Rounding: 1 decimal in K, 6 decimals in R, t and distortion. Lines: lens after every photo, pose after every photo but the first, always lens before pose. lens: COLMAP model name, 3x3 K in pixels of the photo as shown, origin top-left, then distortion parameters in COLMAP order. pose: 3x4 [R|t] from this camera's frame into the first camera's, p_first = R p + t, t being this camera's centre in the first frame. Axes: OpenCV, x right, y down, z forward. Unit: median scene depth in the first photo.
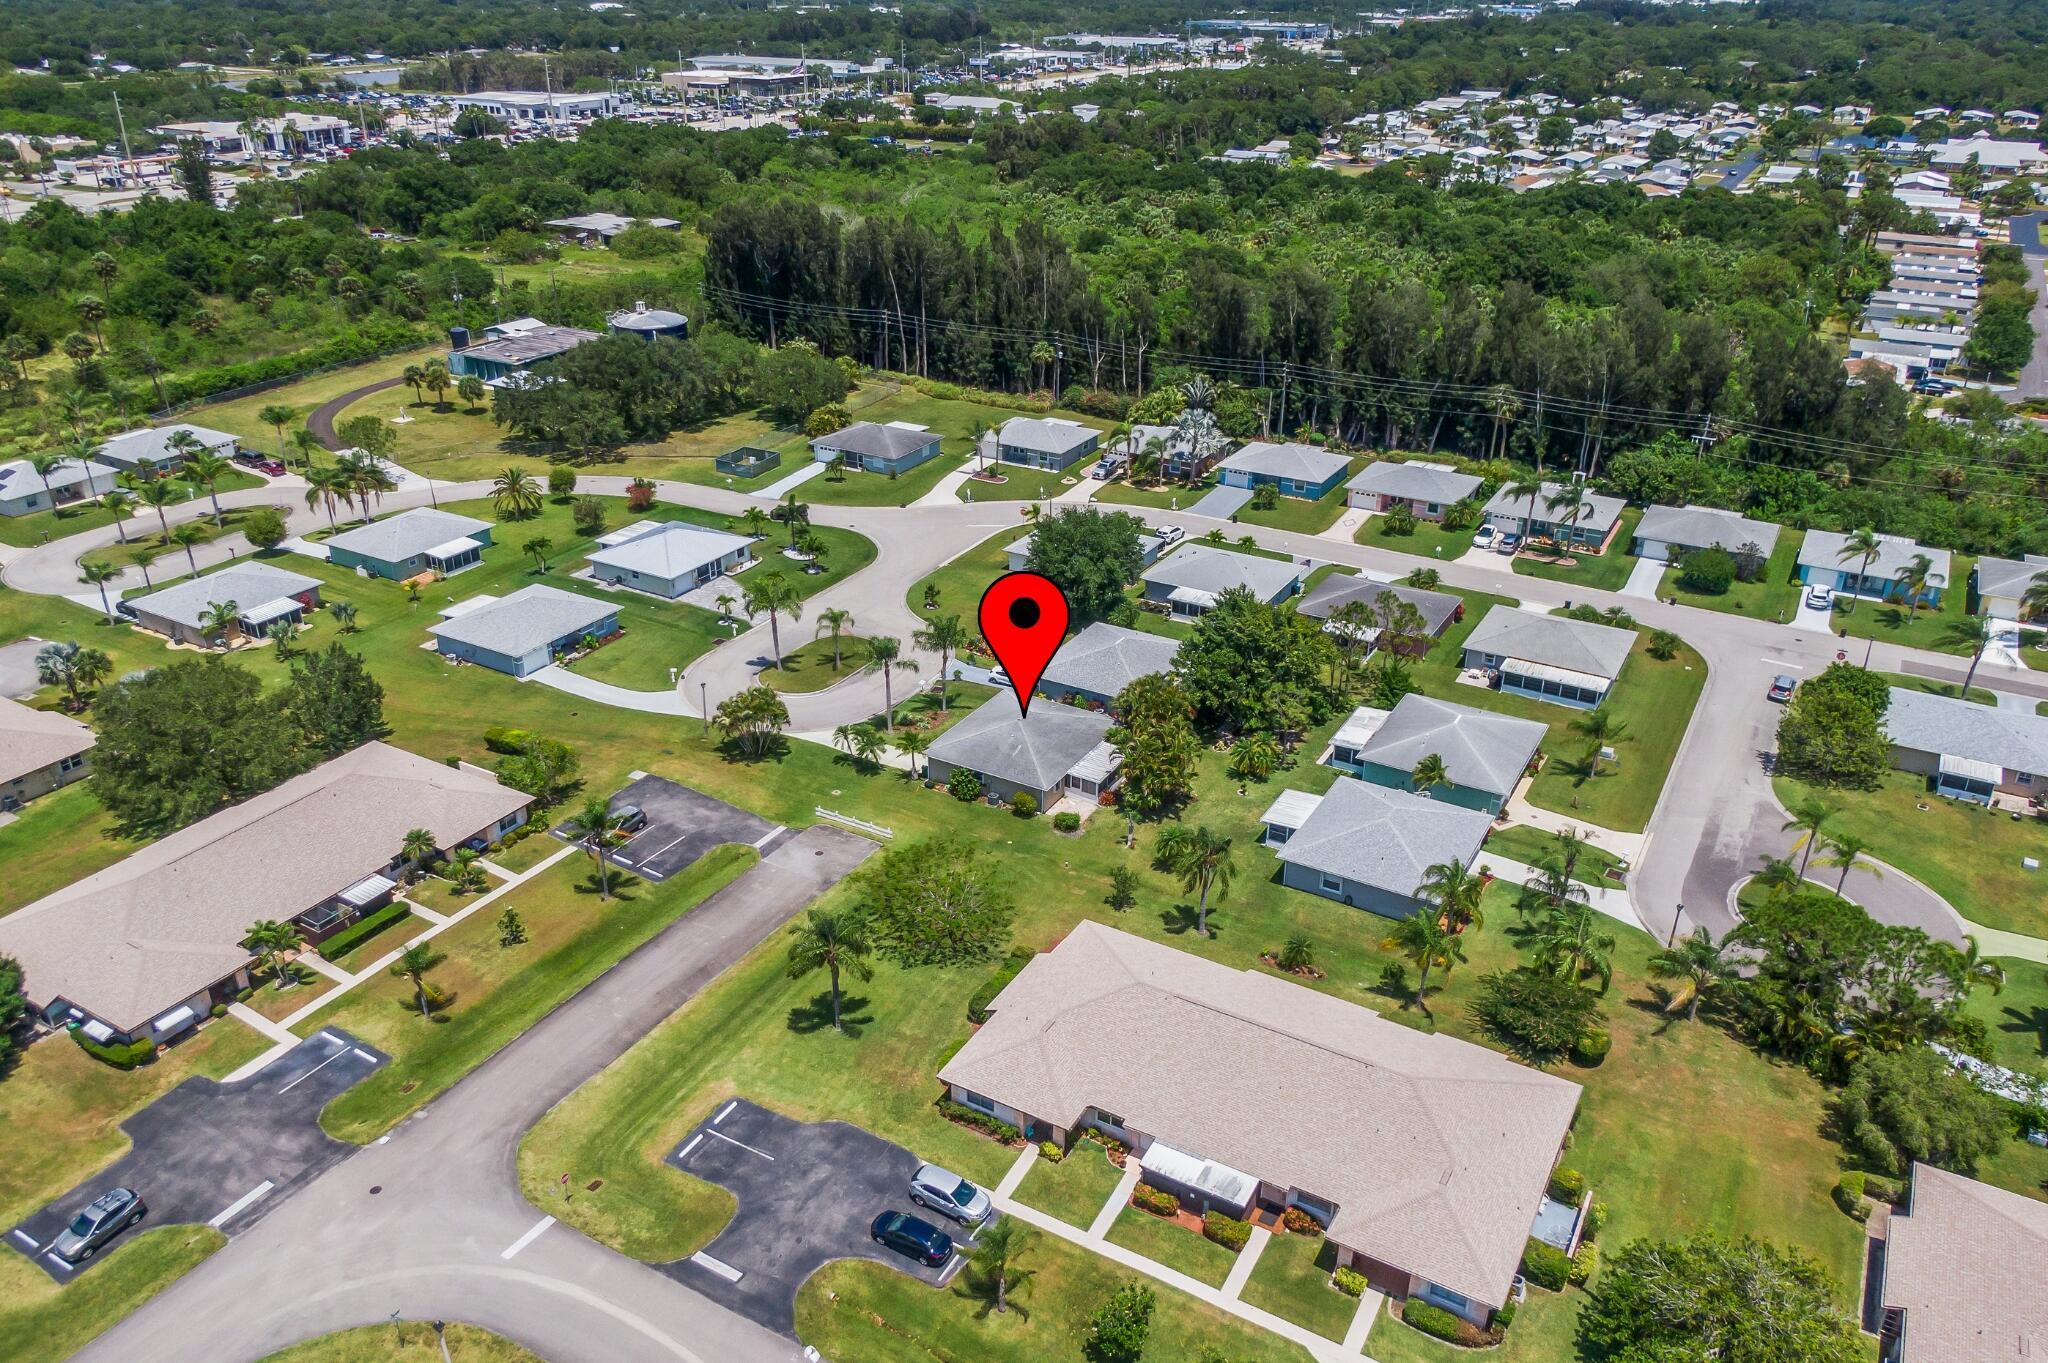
lens RADIAL K [[1481.8, 0, 1024.0], [0, 1481.8, 681.5], [0, 0, 1]] dist [0.001785, -0.001635]
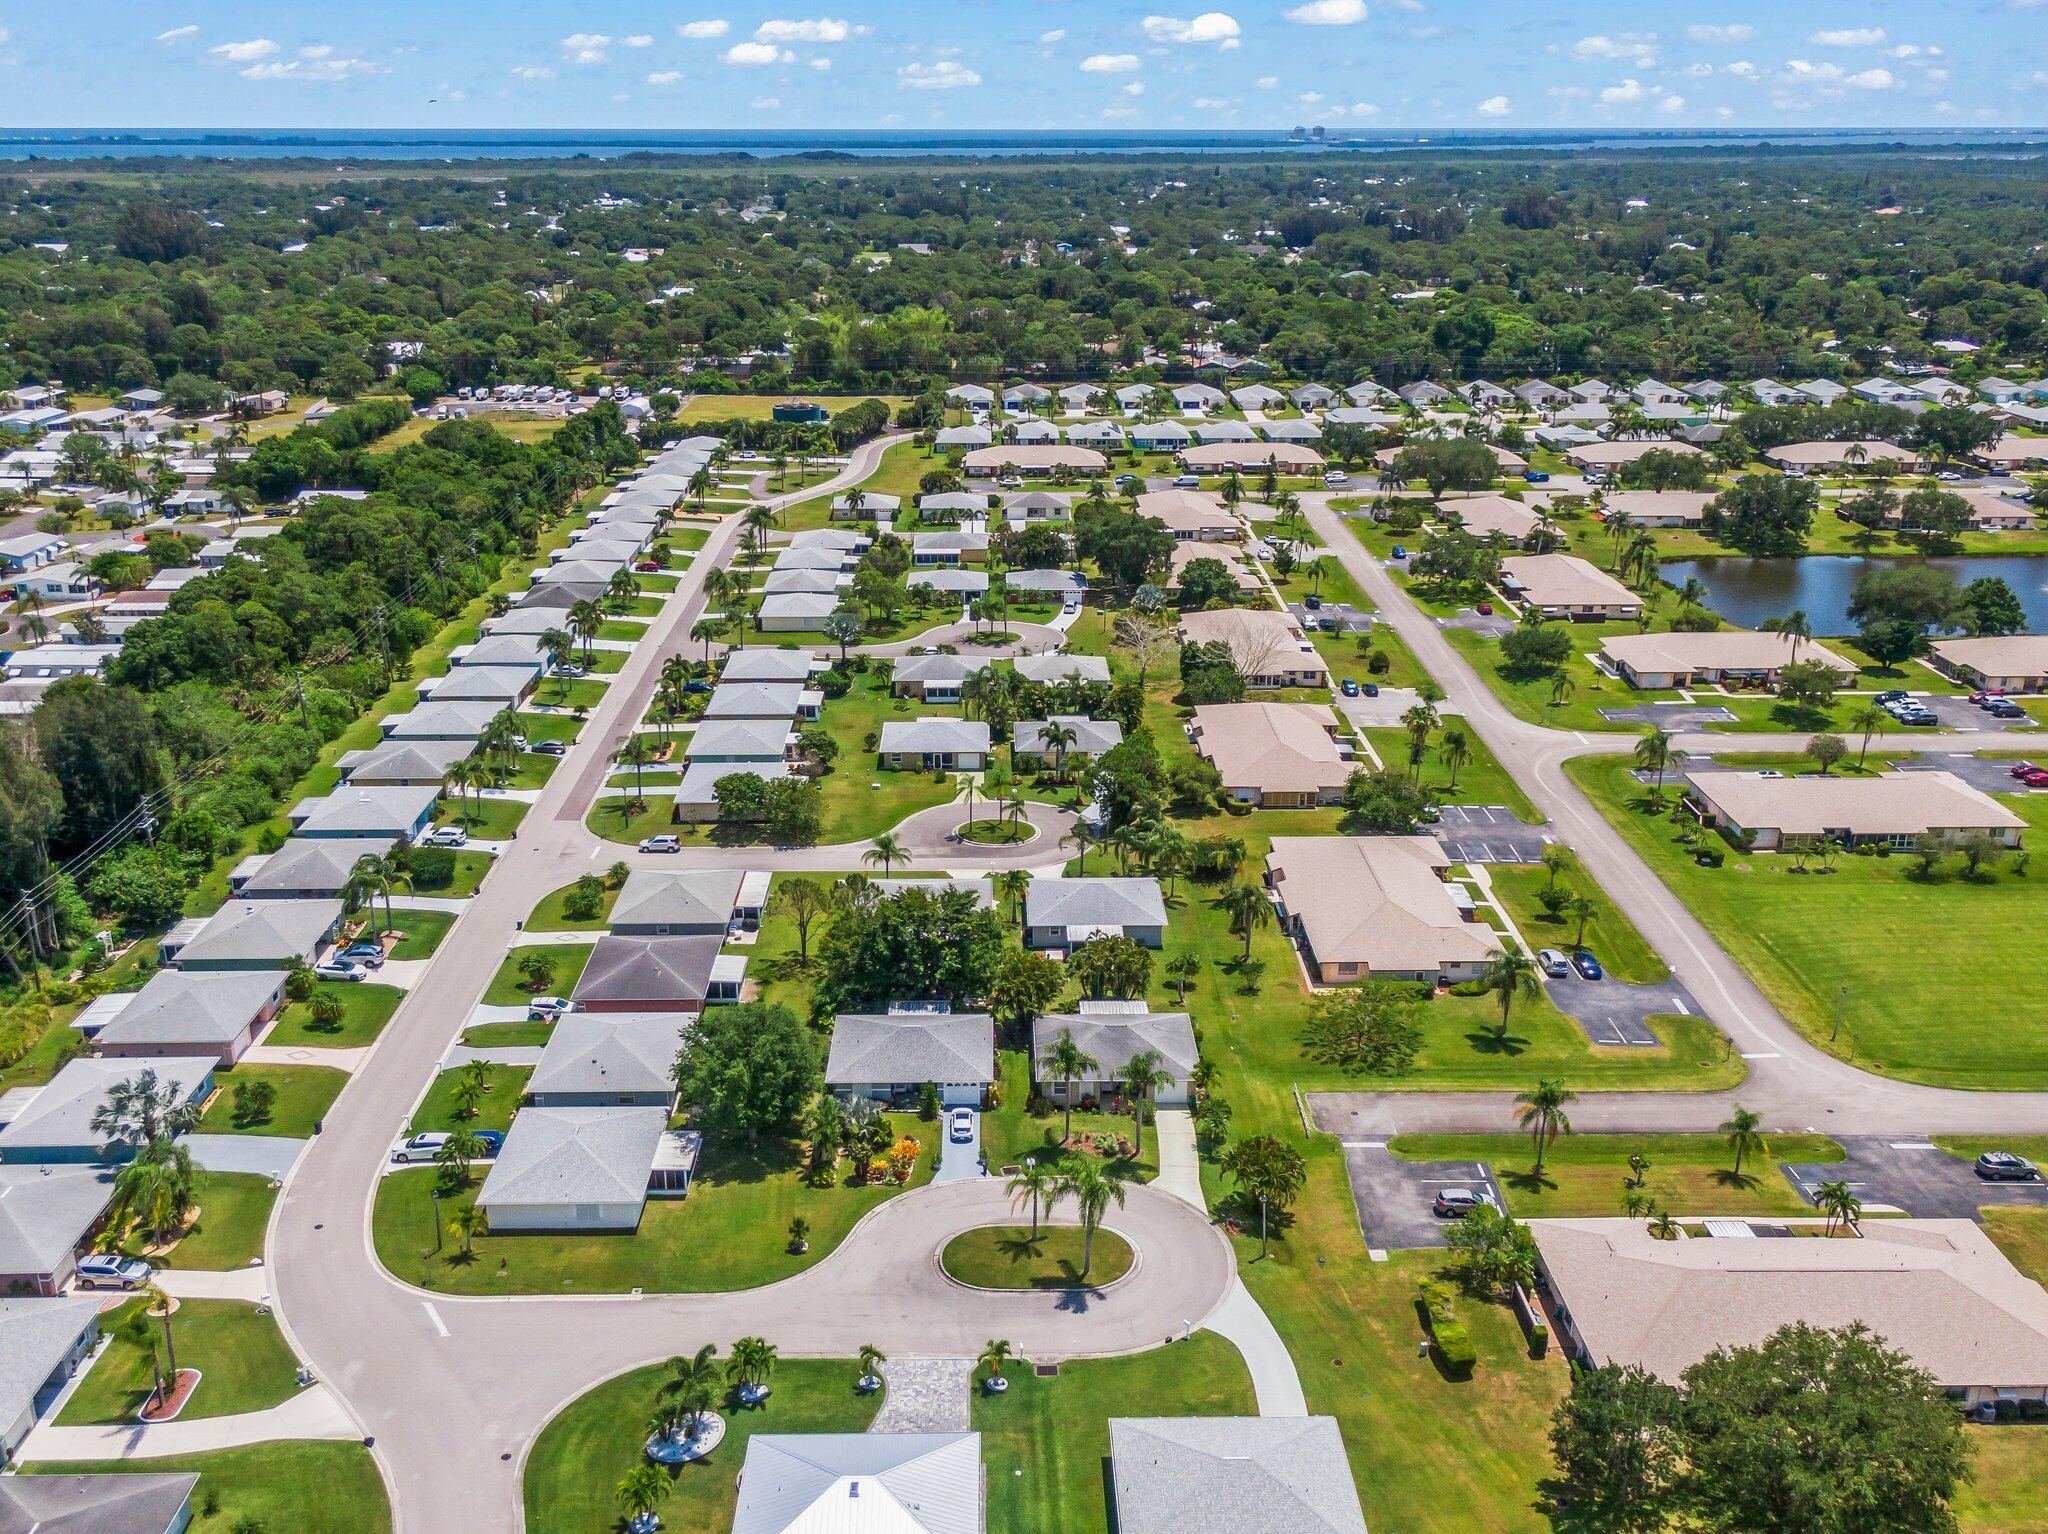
lens RADIAL K [[1875.1, 0, 1024.0], [0, 1875.1, 767.0], [0, 0, 1]] dist [0.004137, 0.002839]
pose [[-0.518086, -0.289382, 0.804888, -0.902803], [0.364102, 0.776892, 0.513680, -0.760582], [-0.773962, 0.559192, -0.297132, 1.243854]]
